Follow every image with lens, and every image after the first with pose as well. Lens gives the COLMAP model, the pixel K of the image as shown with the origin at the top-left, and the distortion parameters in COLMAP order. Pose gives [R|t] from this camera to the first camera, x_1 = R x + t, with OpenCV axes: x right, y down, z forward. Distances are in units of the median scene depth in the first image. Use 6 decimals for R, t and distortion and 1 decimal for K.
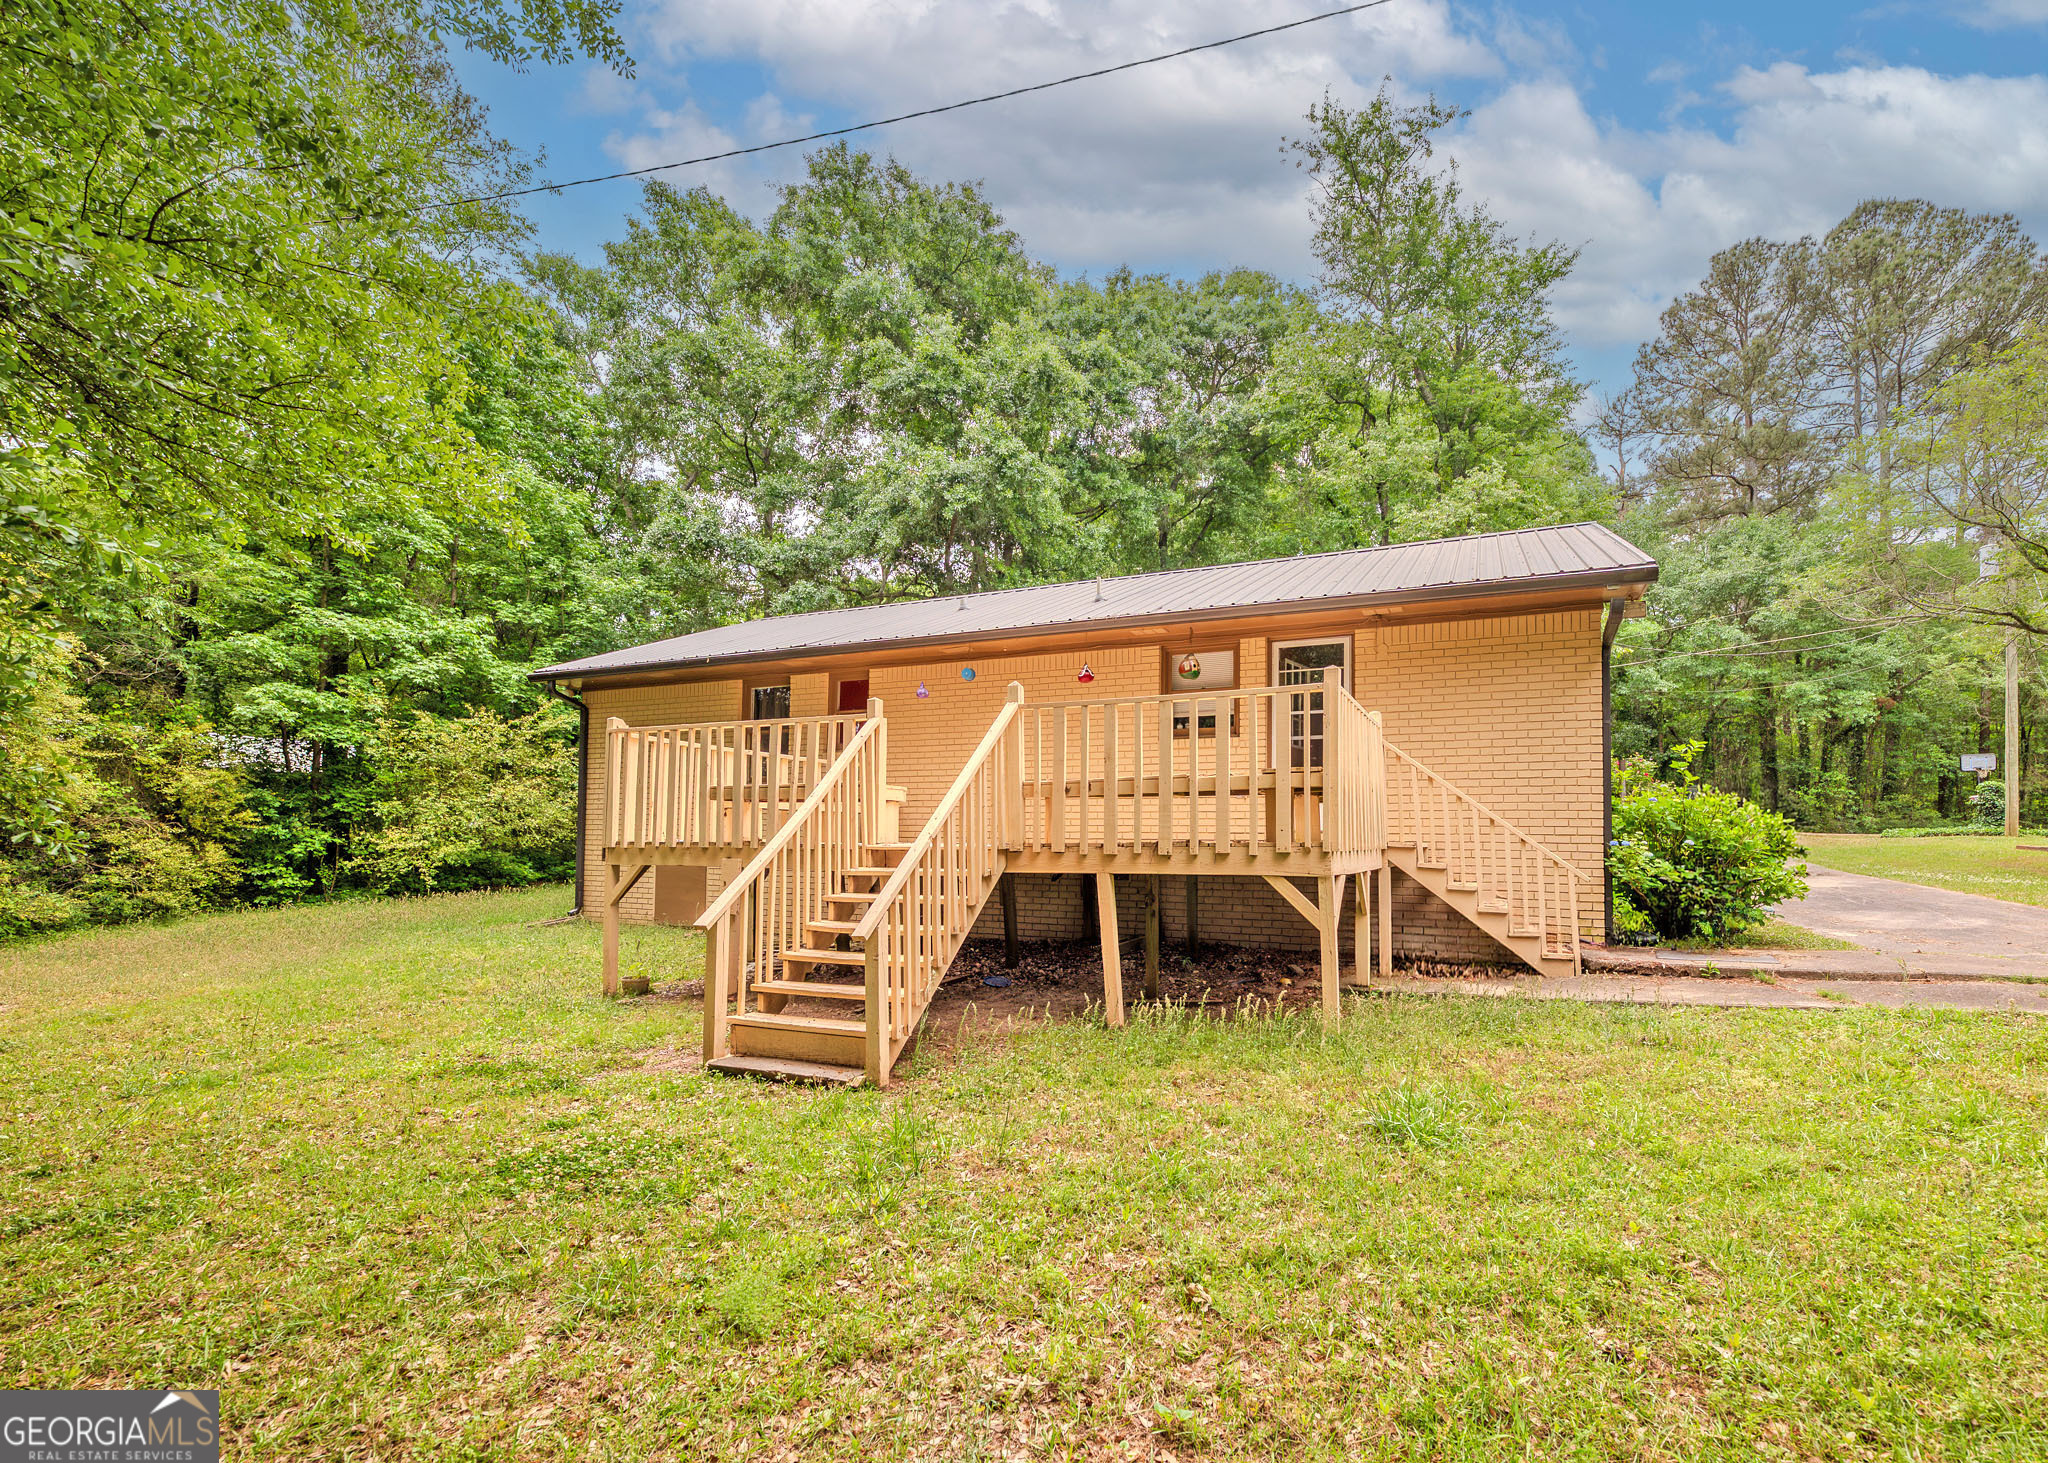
lens RADIAL K [[934.7, 0, 1025.9], [0, 934.7, 775.8], [0, 0, 1]] dist [-0.000941, -0.000245]
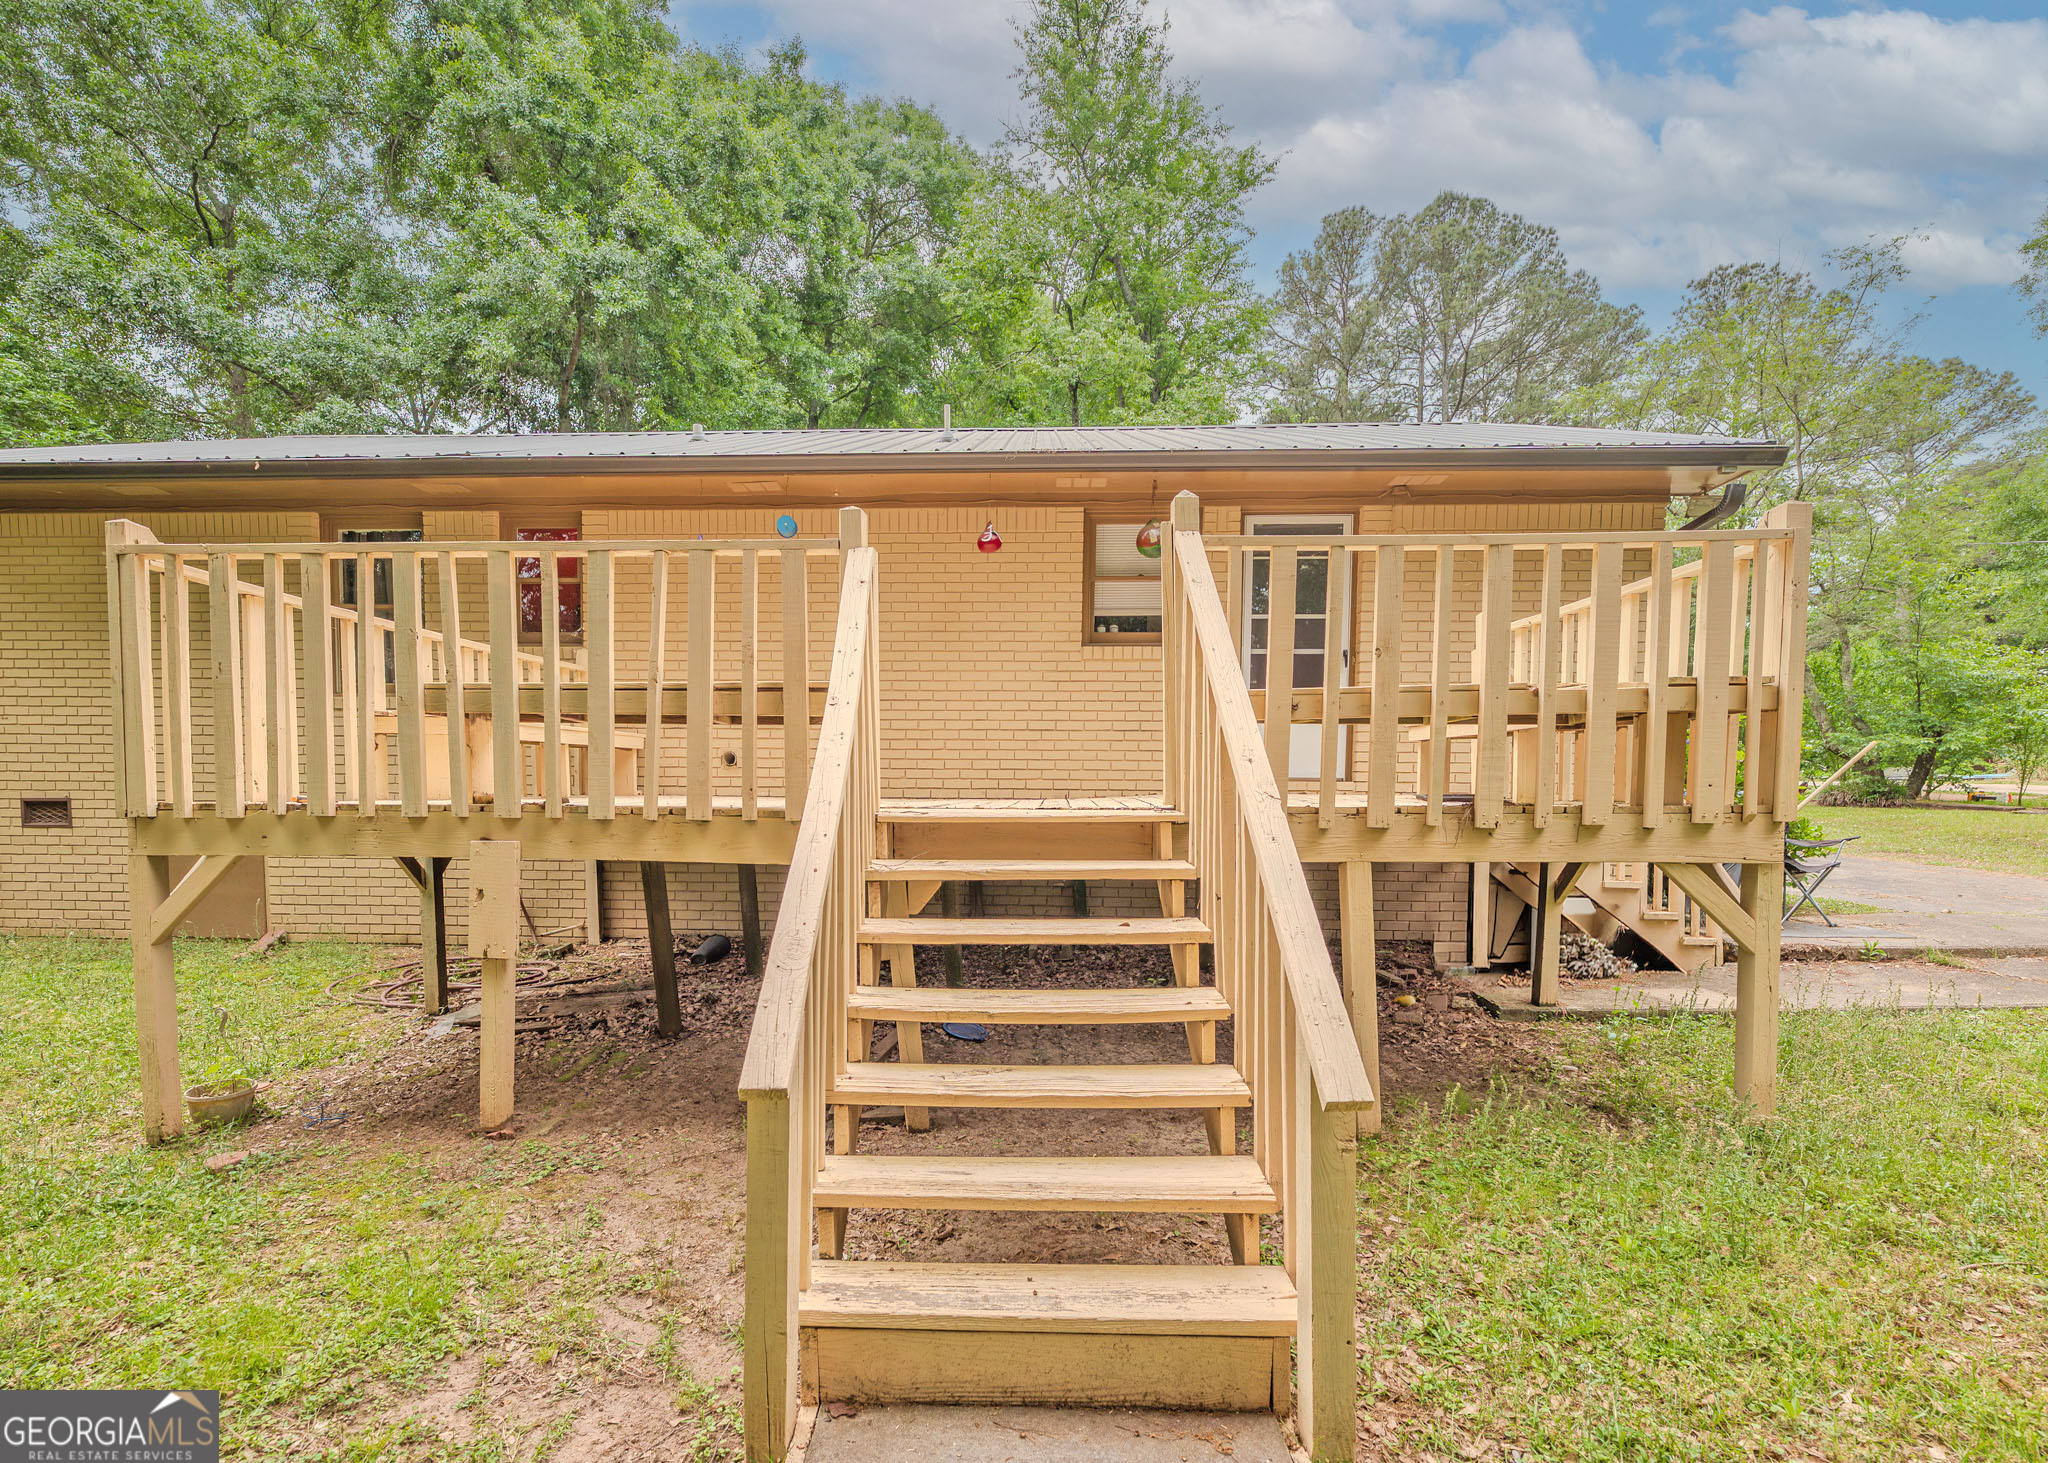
lens RADIAL K [[1017.8, 0, 1023.0], [0, 1017.8, 825.7], [0, 0, 1]] dist [-0.001002, -0.000211]
pose [[0.923916, -0.017438, 0.382198, -0.084165], [-0.025347, 0.993976, 0.106624, 0.006407], [-0.381755, -0.108199, 0.917909, 0.137948]]
